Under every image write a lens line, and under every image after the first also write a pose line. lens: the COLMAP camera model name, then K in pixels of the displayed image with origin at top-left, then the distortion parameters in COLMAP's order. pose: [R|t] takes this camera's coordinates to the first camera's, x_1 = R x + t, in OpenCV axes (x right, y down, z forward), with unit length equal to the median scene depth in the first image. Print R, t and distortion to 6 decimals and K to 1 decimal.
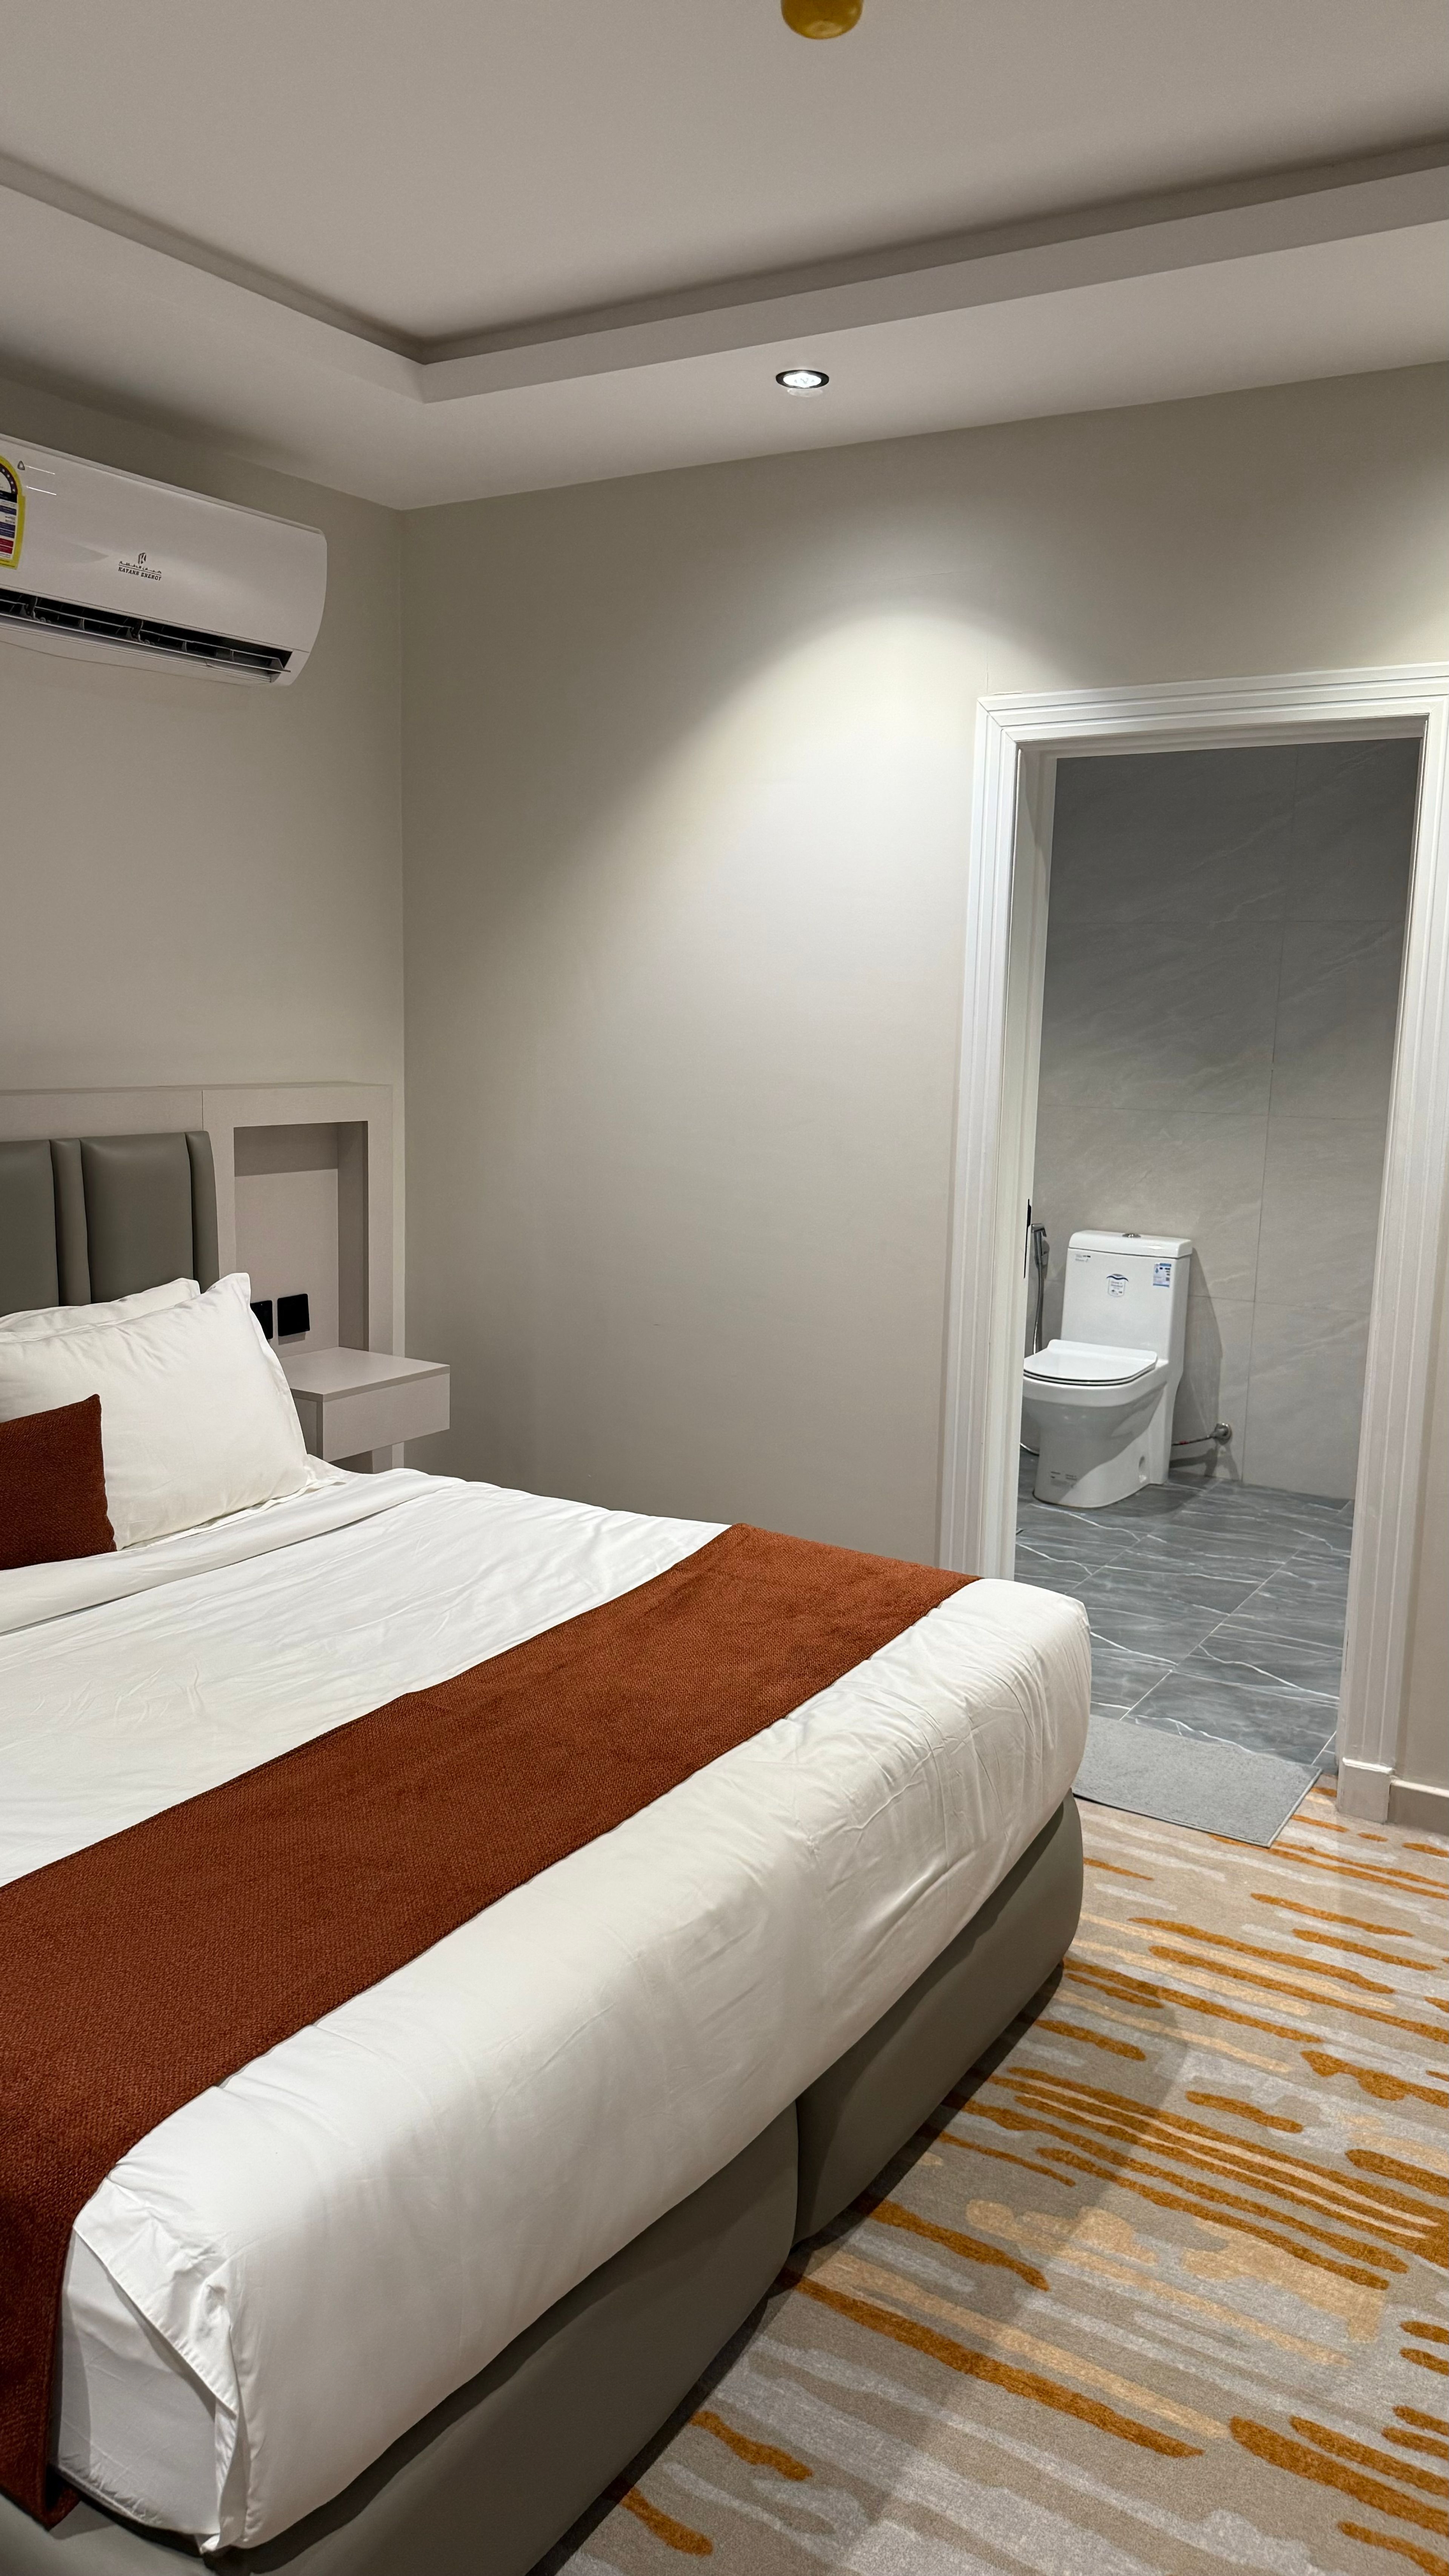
lens RADIAL K [[1815.4, 0, 730.3], [0, 1815.4, 1294.3], [0, 0, 1]] dist [0.044366, -0.043570]
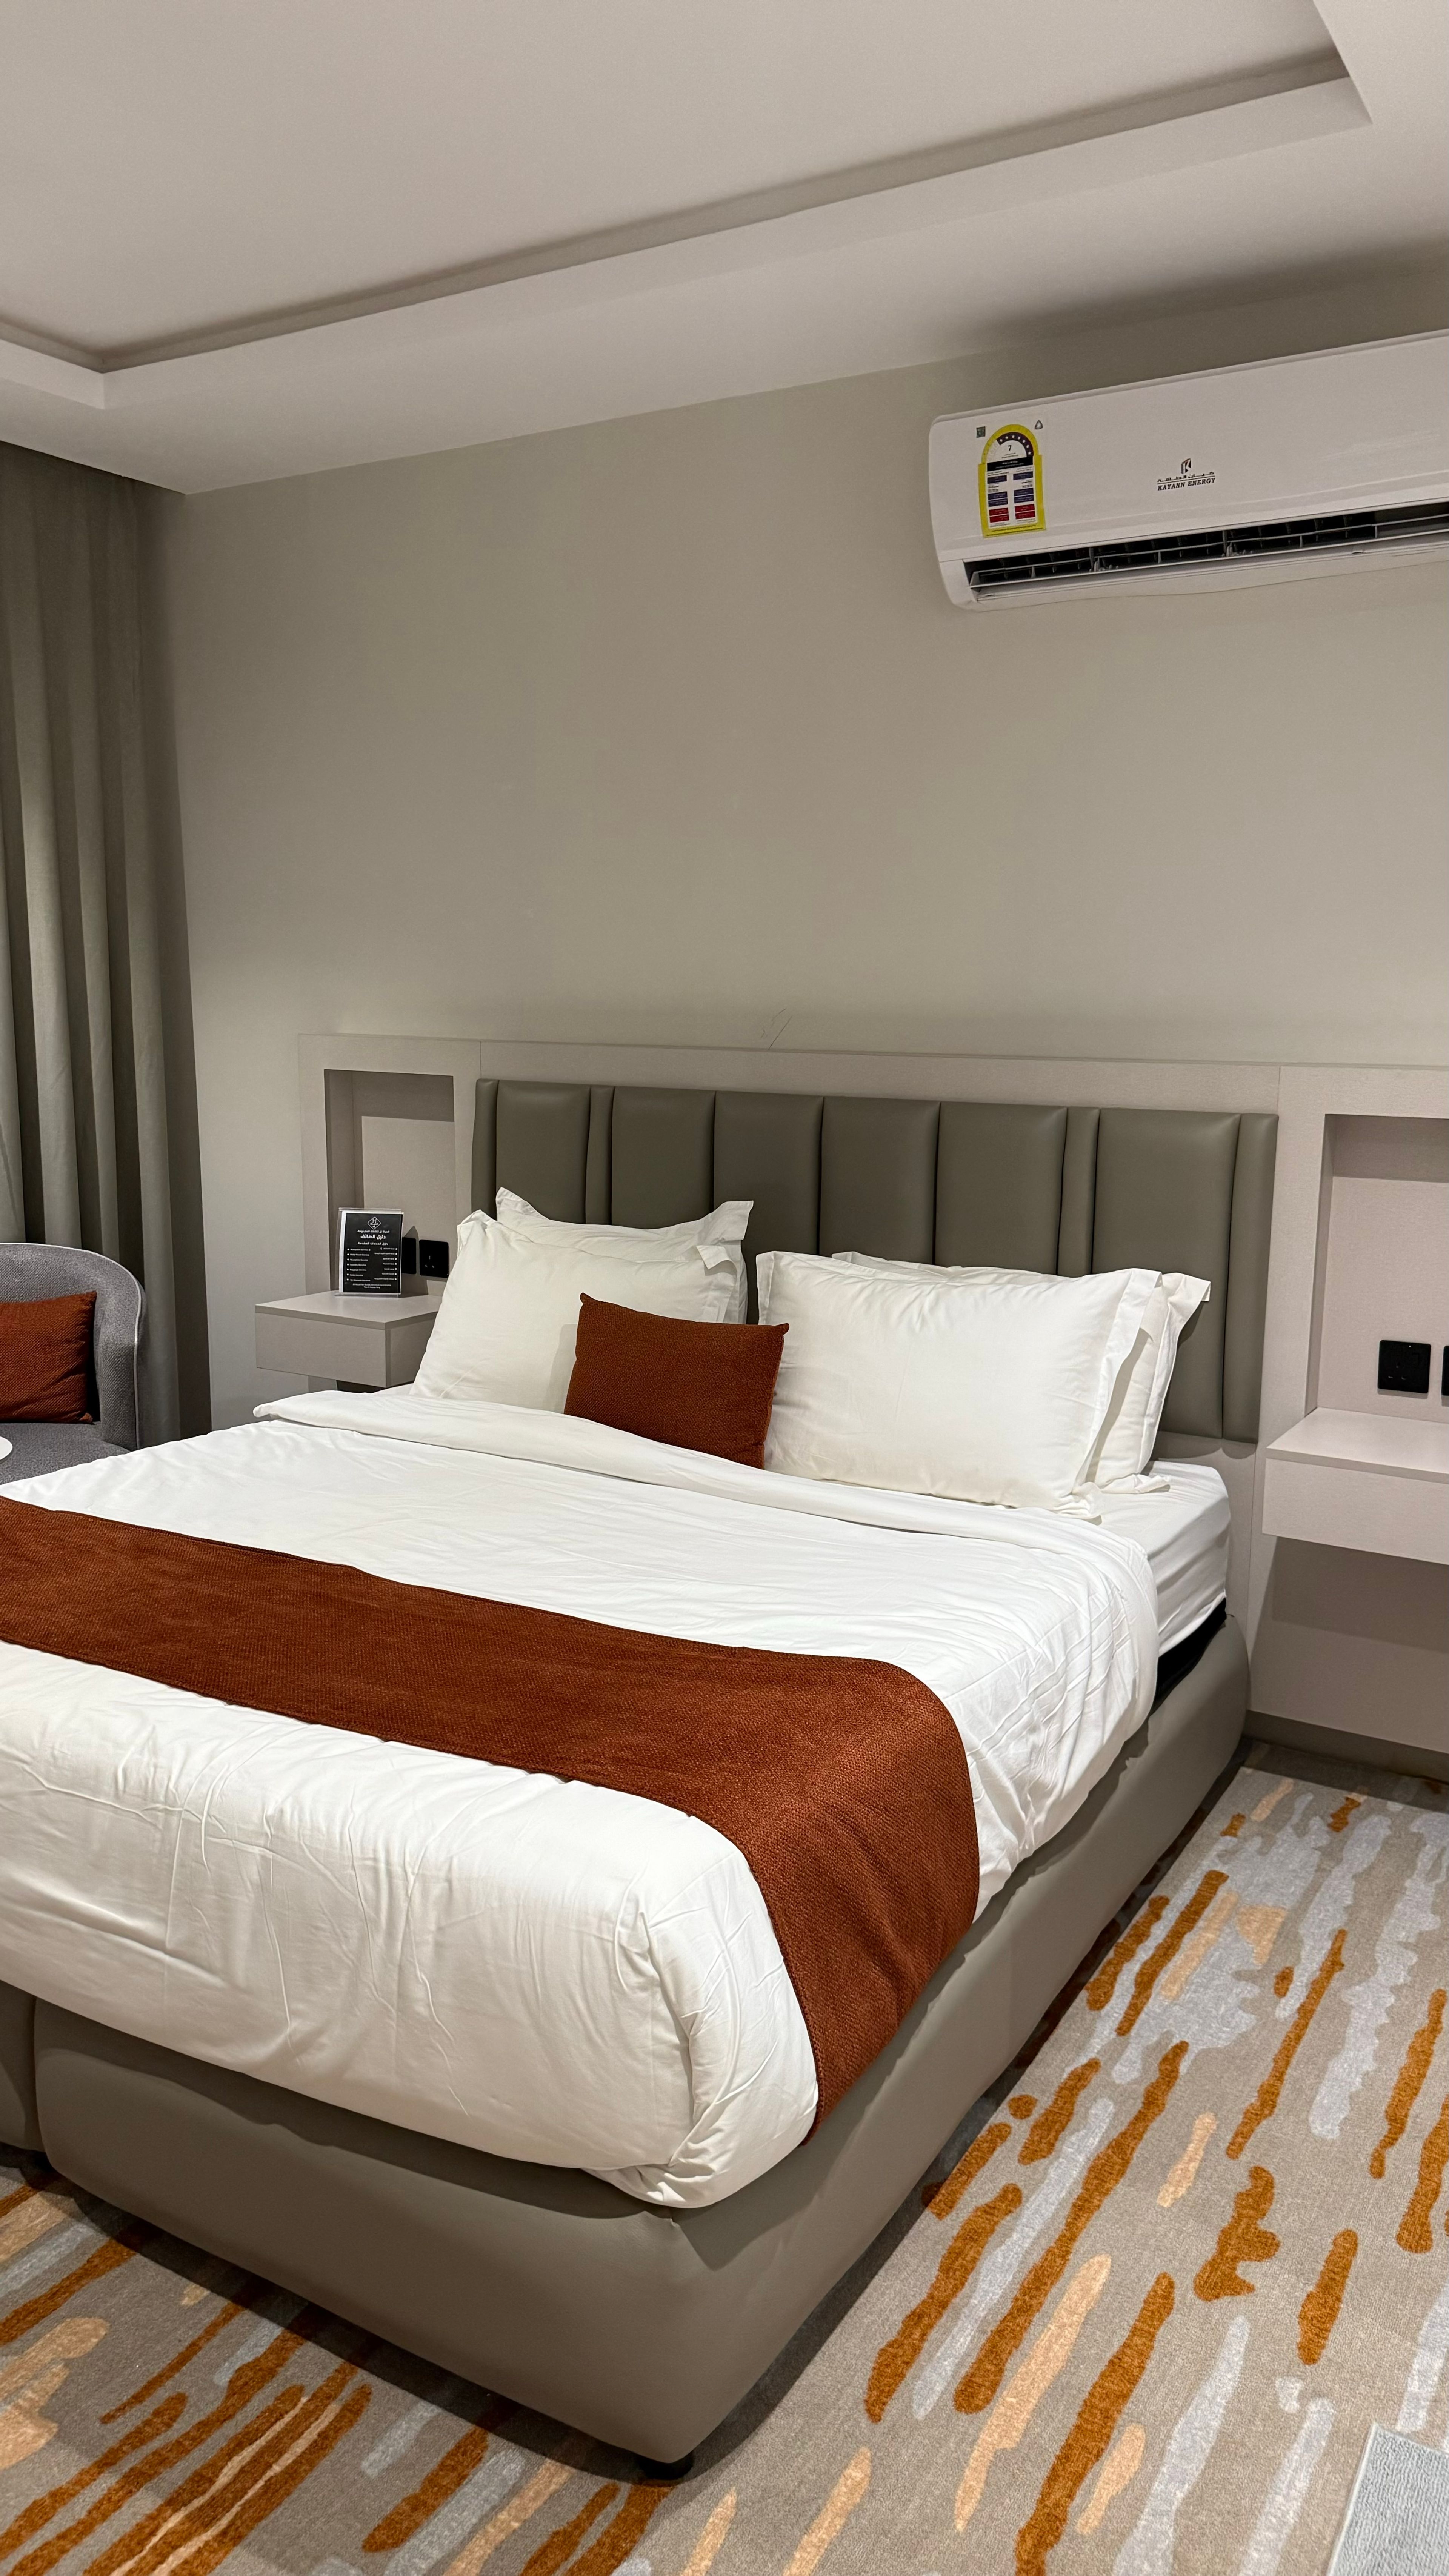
lens RADIAL K [[1815.4, 0, 738.2], [0, 1815.4, 1298.7], [0, 0, 1]] dist [0.044366, -0.043570]
pose [[0.034064, 0.156693, -0.987060, 0.796794], [-0.171382, 0.973919, 0.148692, -0.127182], [0.984616, 0.164099, 0.060030, 1.017366]]
